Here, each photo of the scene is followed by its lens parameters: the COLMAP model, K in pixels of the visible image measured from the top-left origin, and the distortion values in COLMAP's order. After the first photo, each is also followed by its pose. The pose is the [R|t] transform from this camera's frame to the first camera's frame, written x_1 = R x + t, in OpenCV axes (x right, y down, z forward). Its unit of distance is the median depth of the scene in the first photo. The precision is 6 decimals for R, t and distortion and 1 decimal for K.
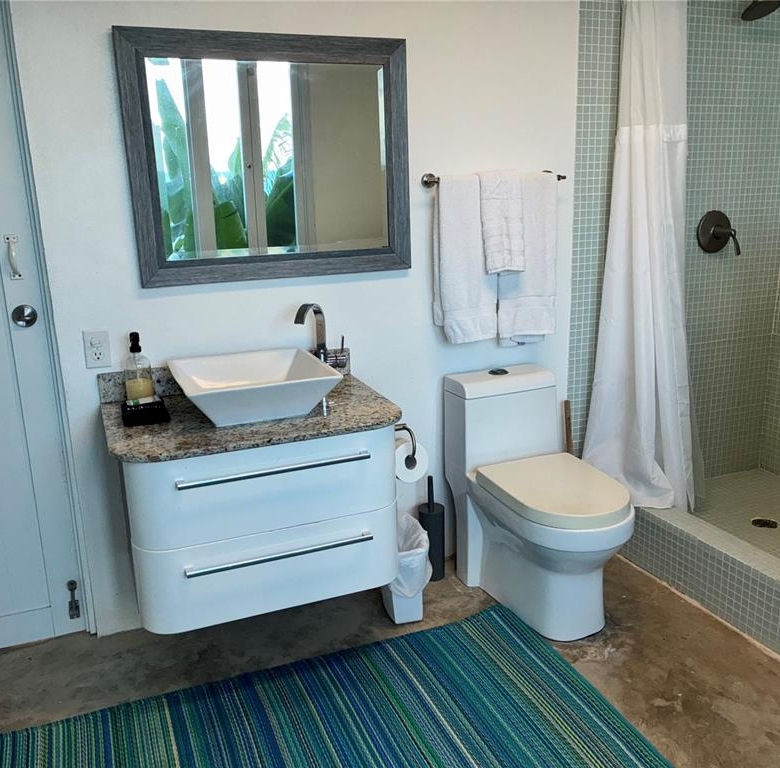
lens RADIAL K [[778.0, 0, 395.5], [0, 778.0, 383.1], [0, 0, 1]] dist [0.024496, 0.000000]
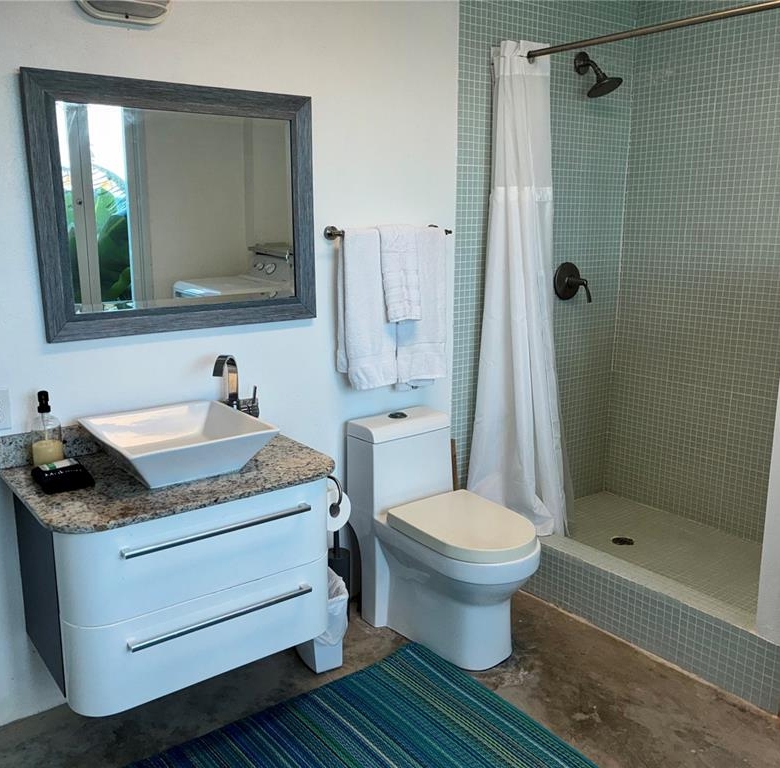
lens RADIAL K [[778.0, 0, 384.7], [0, 778.0, 387.3], [0, 0, 1]] dist [0.024496, 0.000000]
pose [[0.967173, -0.029474, 0.252402, -0.160262], [0.038625, 0.998761, -0.031376, -0.022338], [-0.251165, 0.040095, 0.967114, -0.001891]]
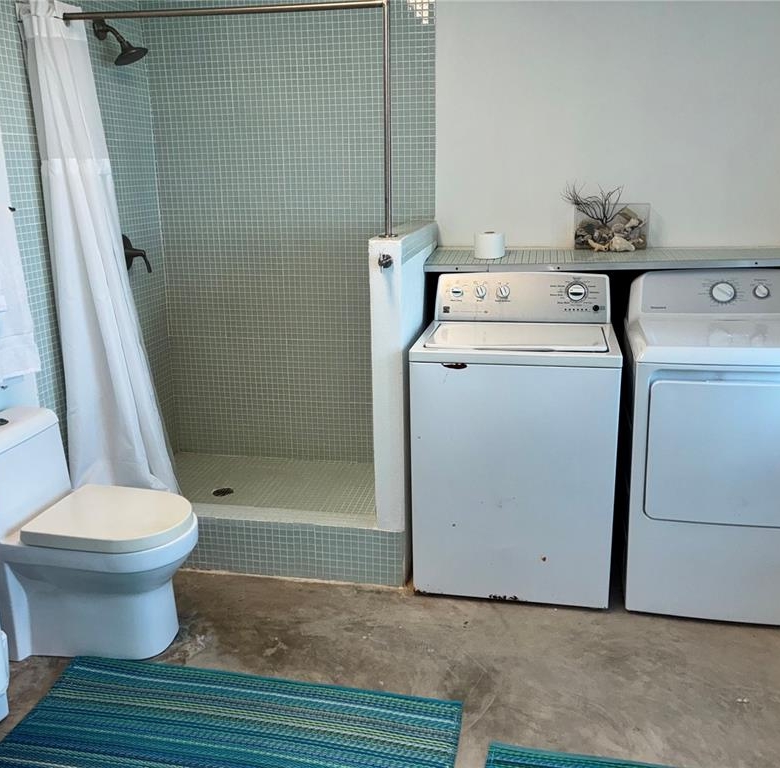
lens RADIAL K [[778.0, 0, 395.7], [0, 778.0, 377.3], [0, 0, 1]] dist [0.024496, 0.000000]
pose [[0.555145, -0.200017, 0.807346, -0.372787], [0.205039, 0.973609, 0.100220, -0.068576], [-0.806085, 0.109901, 0.581505, 0.092112]]
